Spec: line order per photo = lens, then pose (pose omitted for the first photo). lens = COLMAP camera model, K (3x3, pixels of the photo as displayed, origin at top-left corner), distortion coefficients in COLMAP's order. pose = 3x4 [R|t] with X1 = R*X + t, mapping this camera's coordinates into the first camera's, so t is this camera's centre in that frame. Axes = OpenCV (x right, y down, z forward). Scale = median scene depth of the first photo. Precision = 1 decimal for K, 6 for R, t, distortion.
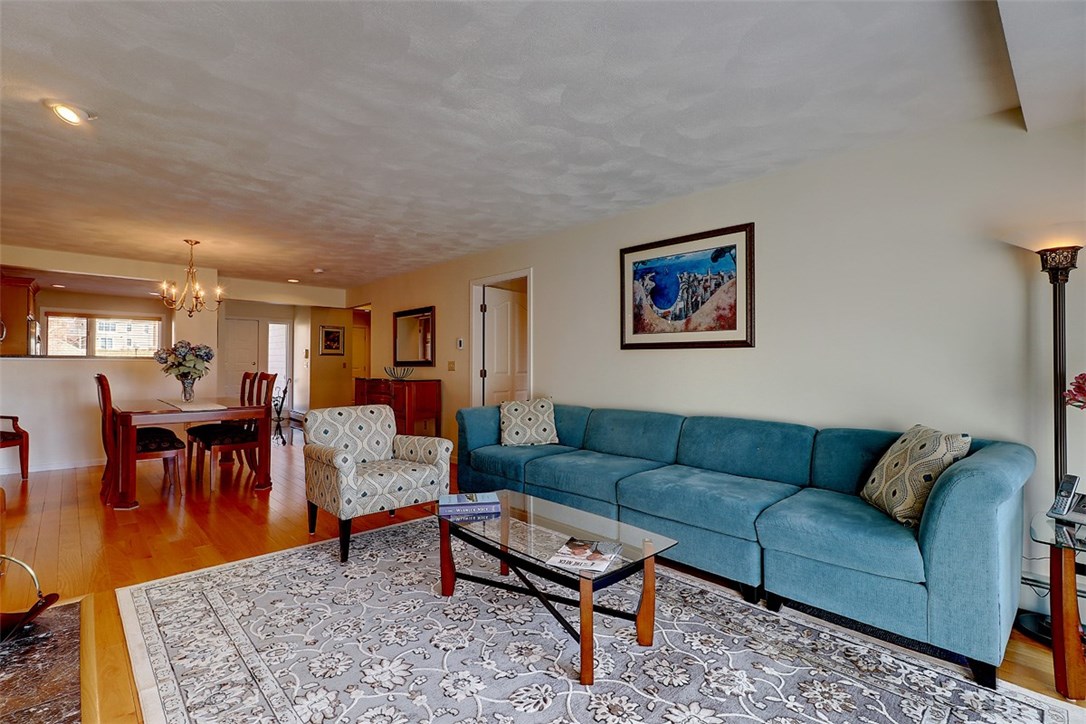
lens RADIAL K [[499.4, 0, 543.0], [0, 499.4, 358.2], [0, 0, 1]] dist [0.002306, -0.000276]
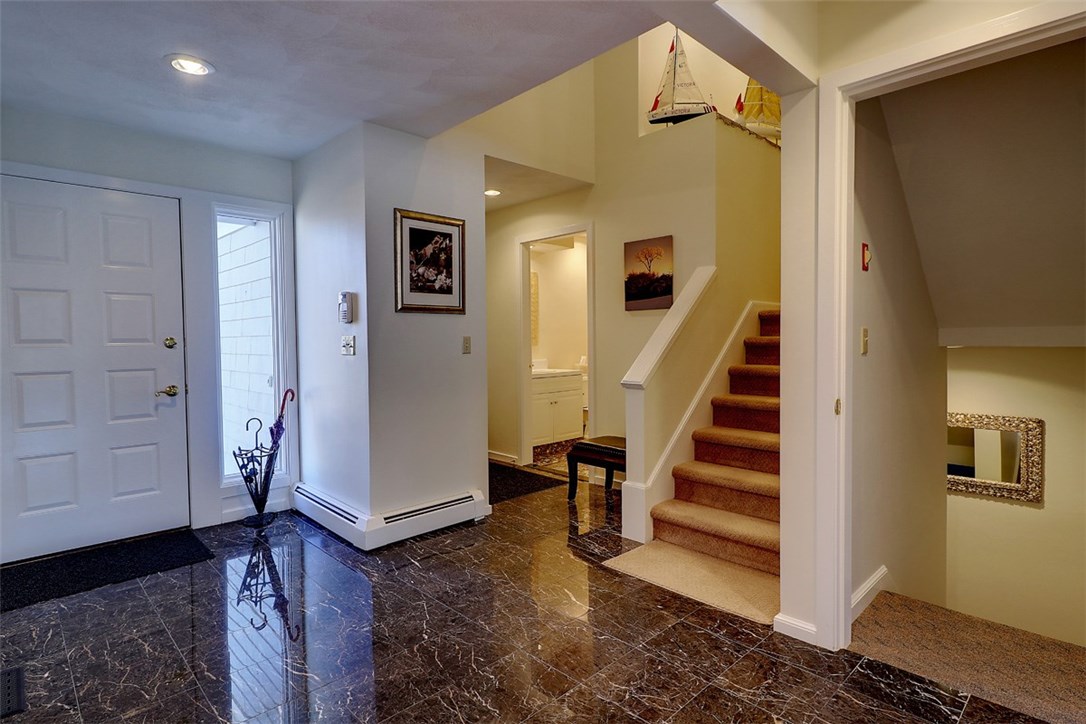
lens RADIAL K [[551.9, 0, 546.6], [0, 551.9, 357.9], [0, 0, 1]] dist [0.017342, 0.000351]
pose [[0.999736, -0.021452, 0.008249, -0.985543], [0.021101, 0.998955, 0.040541, 0.025396], [-0.009110, -0.040357, 0.999144, 1.840429]]
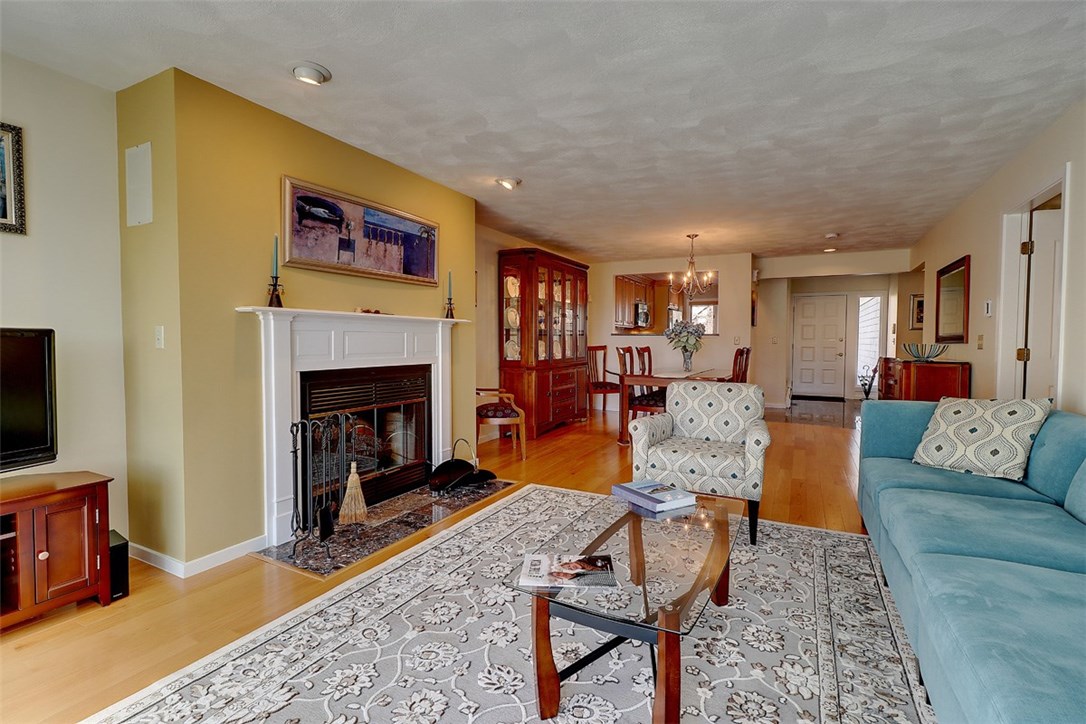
lens RADIAL K [[499.4, 0, 533.8], [0, 499.4, 360.8], [0, 0, 1]] dist [0.002306, -0.000276]
pose [[0.331240, 0.038811, -0.942748, 0.386397], [0.009011, 0.998978, 0.044293, 0.007927], [0.943503, -0.023167, 0.330552, 0.326018]]
